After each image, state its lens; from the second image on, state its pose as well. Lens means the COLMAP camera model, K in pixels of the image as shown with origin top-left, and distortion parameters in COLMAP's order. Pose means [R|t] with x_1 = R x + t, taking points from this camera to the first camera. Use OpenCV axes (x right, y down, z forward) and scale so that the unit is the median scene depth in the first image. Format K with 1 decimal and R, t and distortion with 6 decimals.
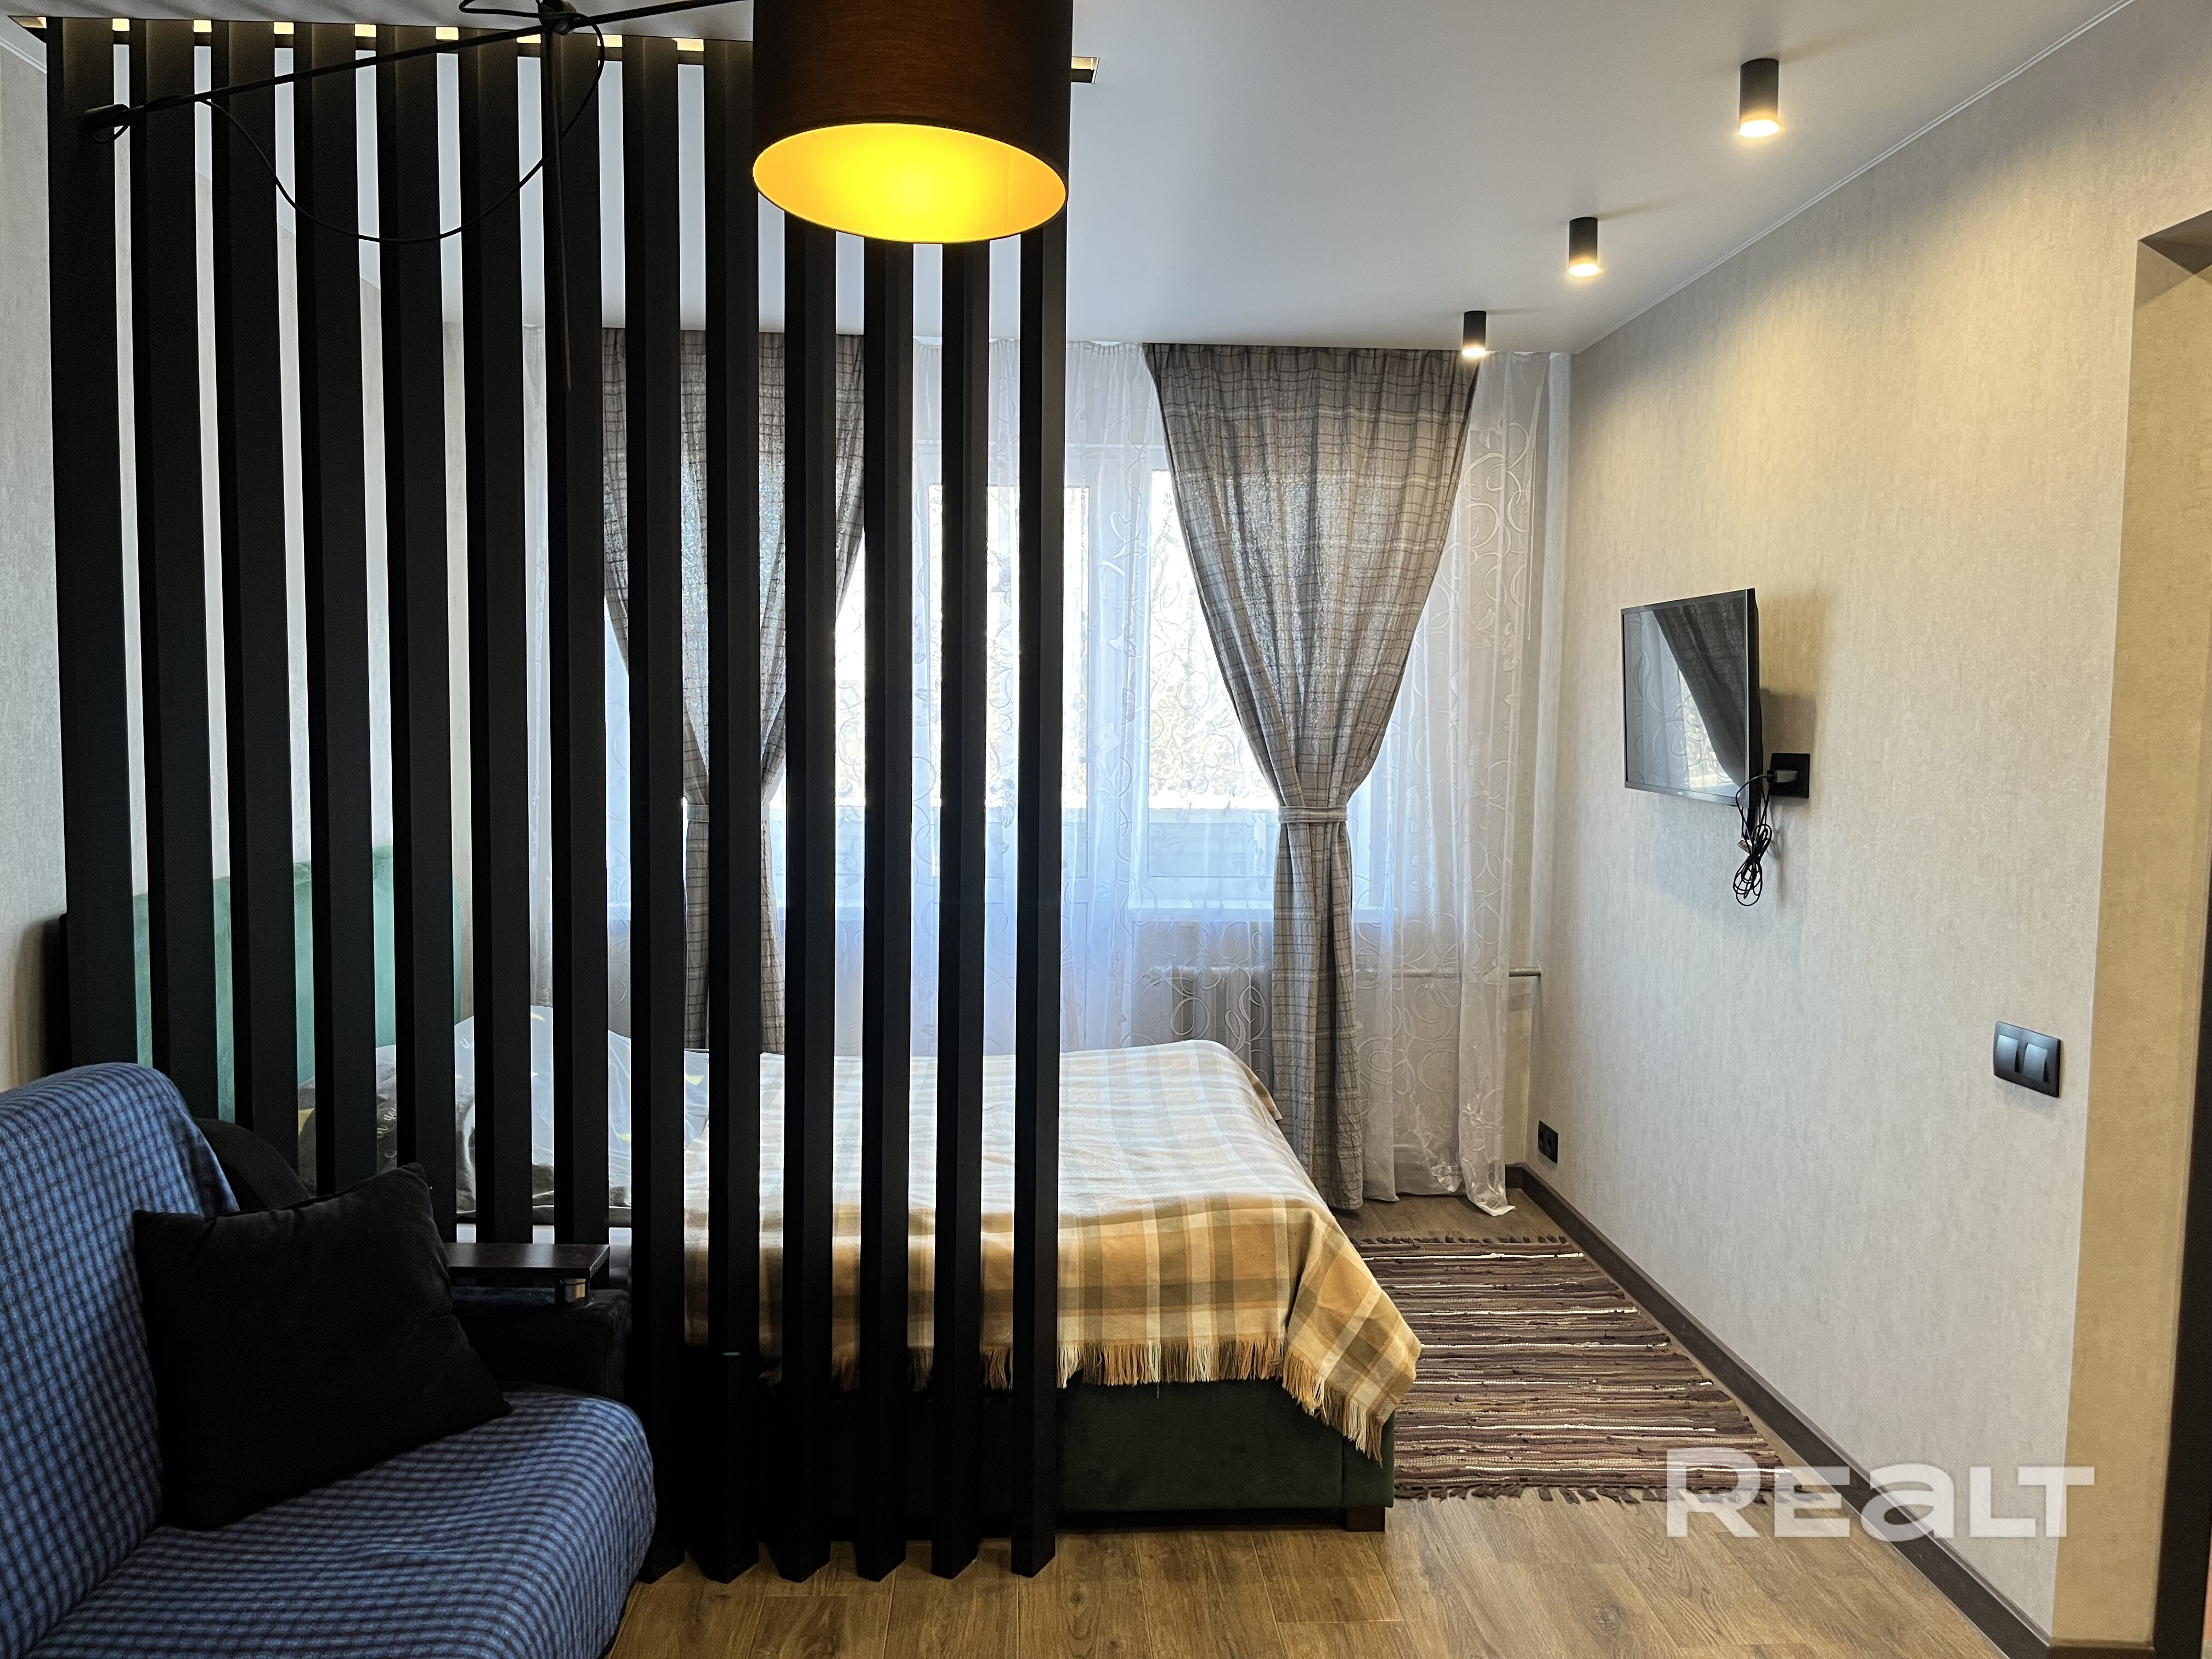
lens RADIAL K [[1660.9, 0, 1096.7], [0, 1660.9, 840.7], [0, 0, 1]] dist [0.038790, -0.082480]
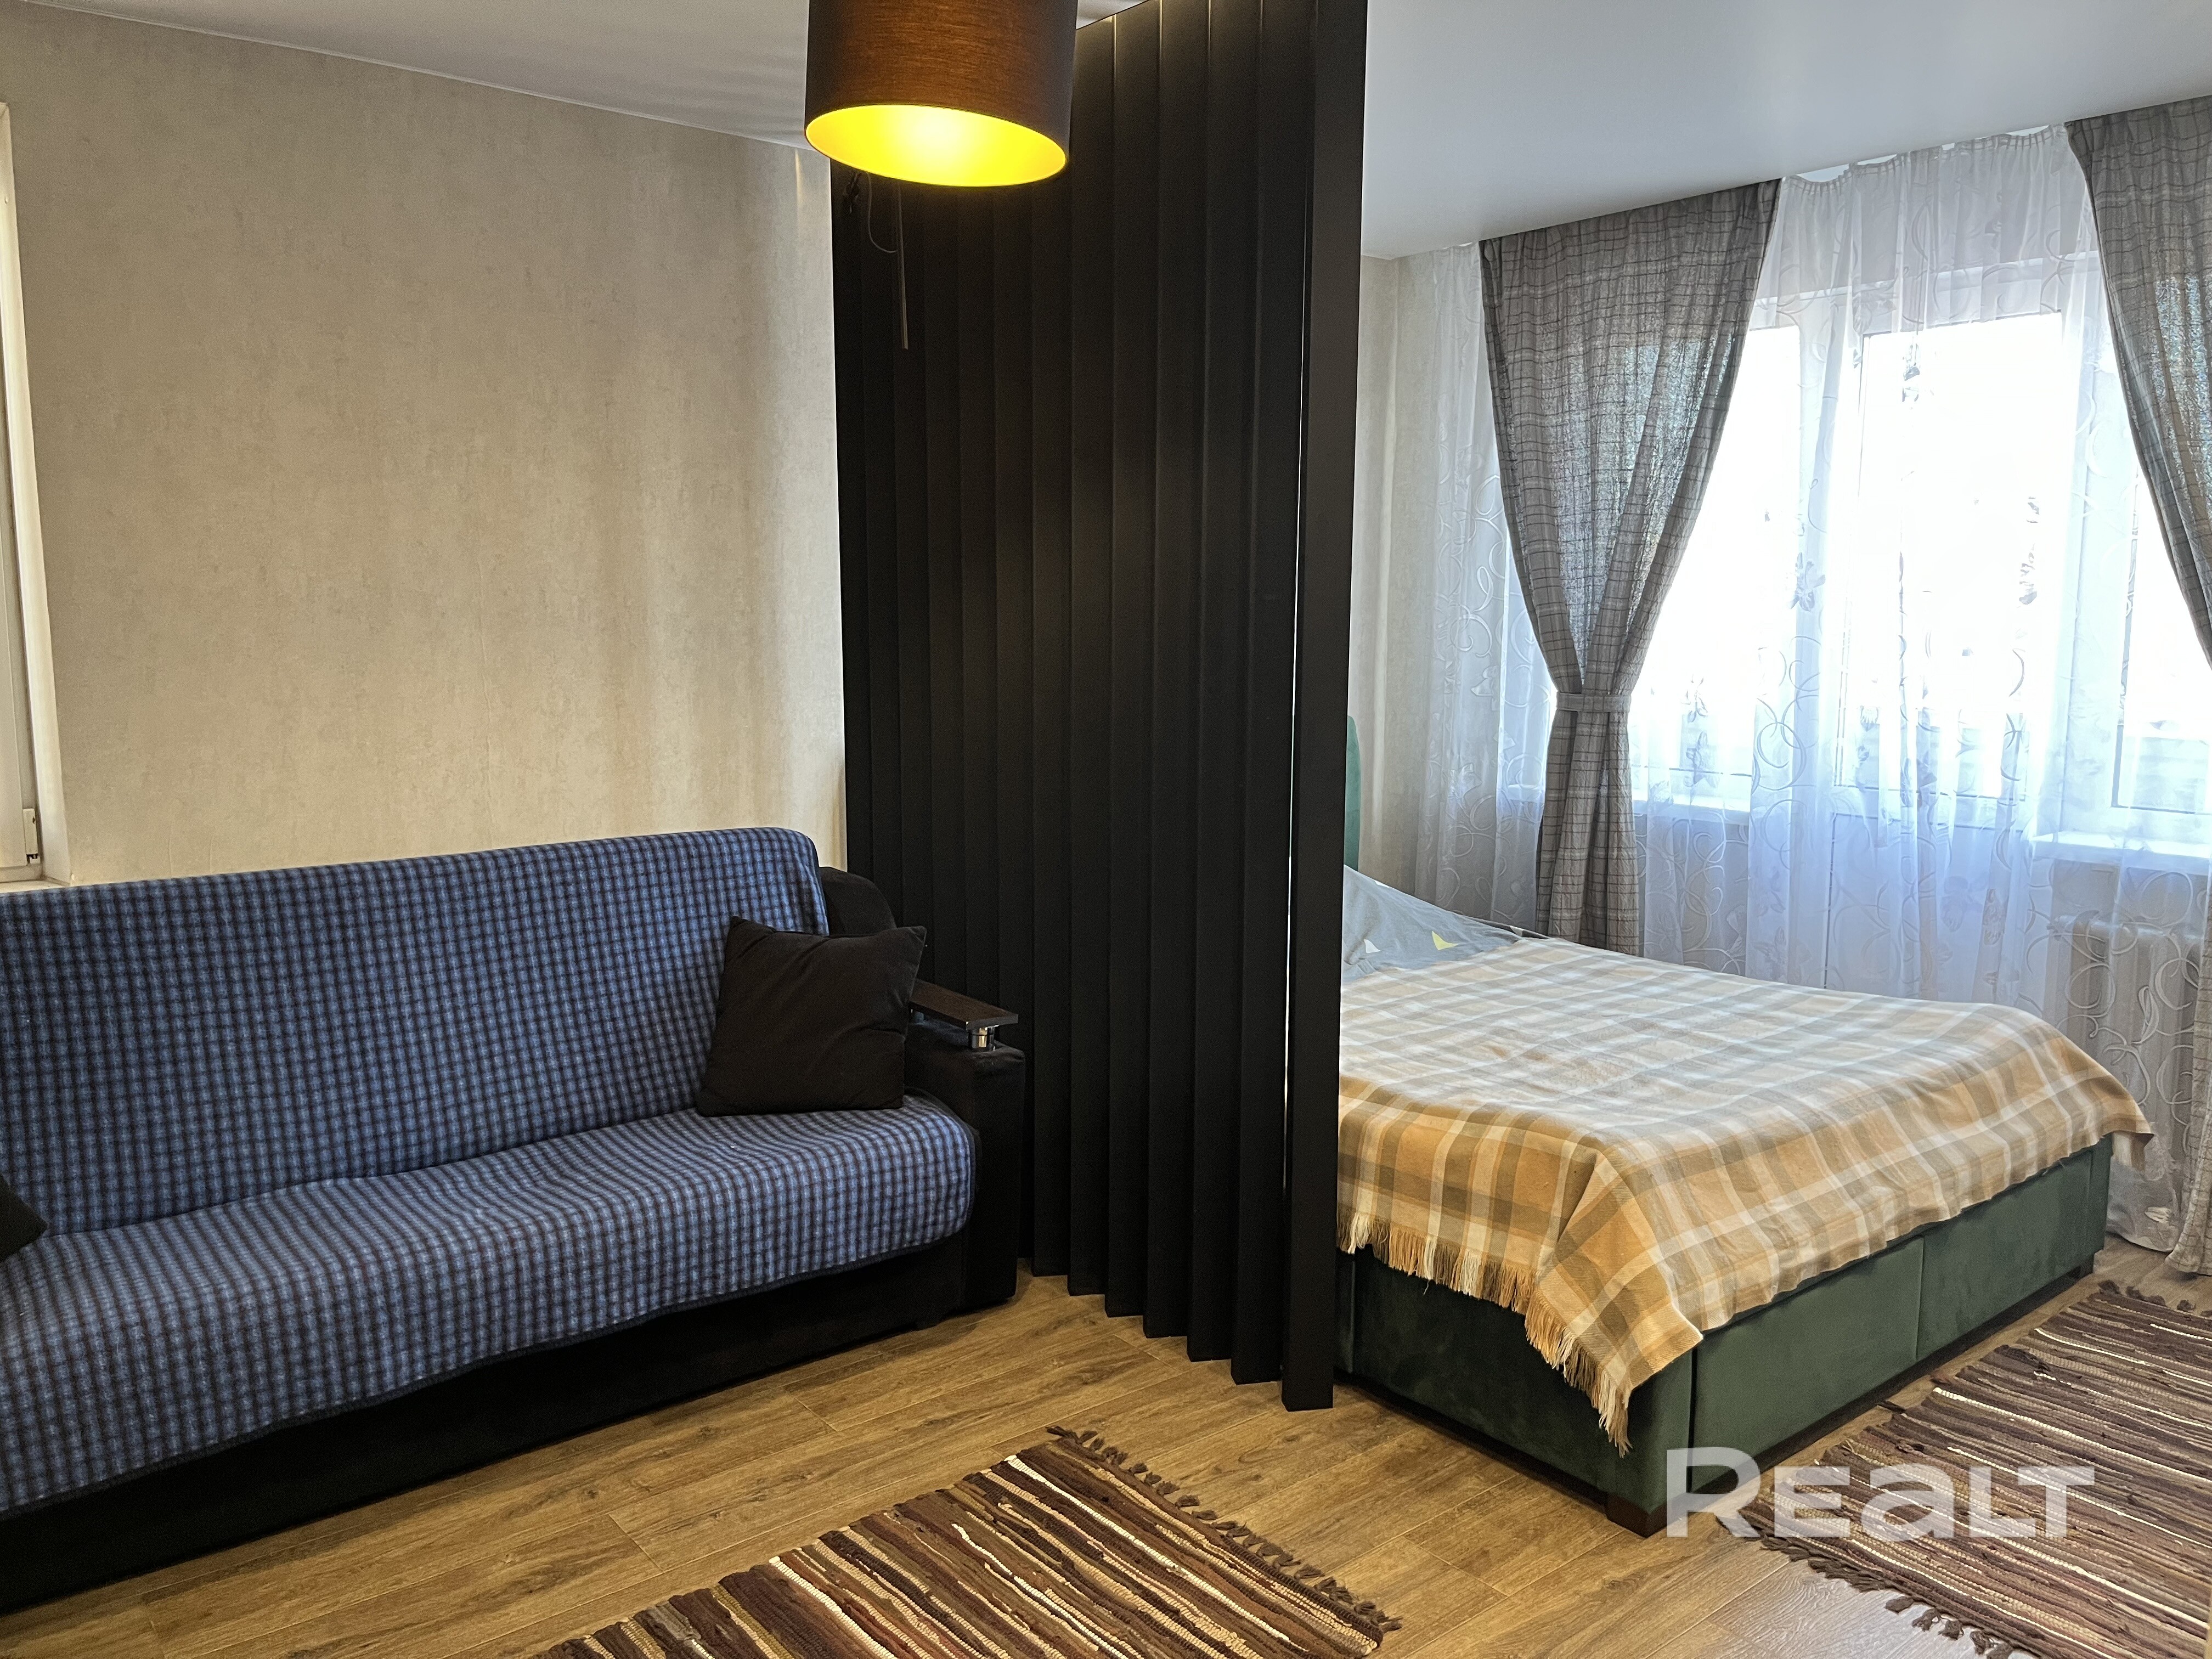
lens RADIAL K [[1660.9, 0, 1096.7], [0, 1660.9, 840.7], [0, 0, 1]] dist [0.038790, -0.082480]
pose [[0.580236, 0.102509, -0.807971, 0.684006], [-0.056213, 0.994722, 0.085834, -0.004301], [0.812506, -0.004386, 0.582936, 0.270908]]
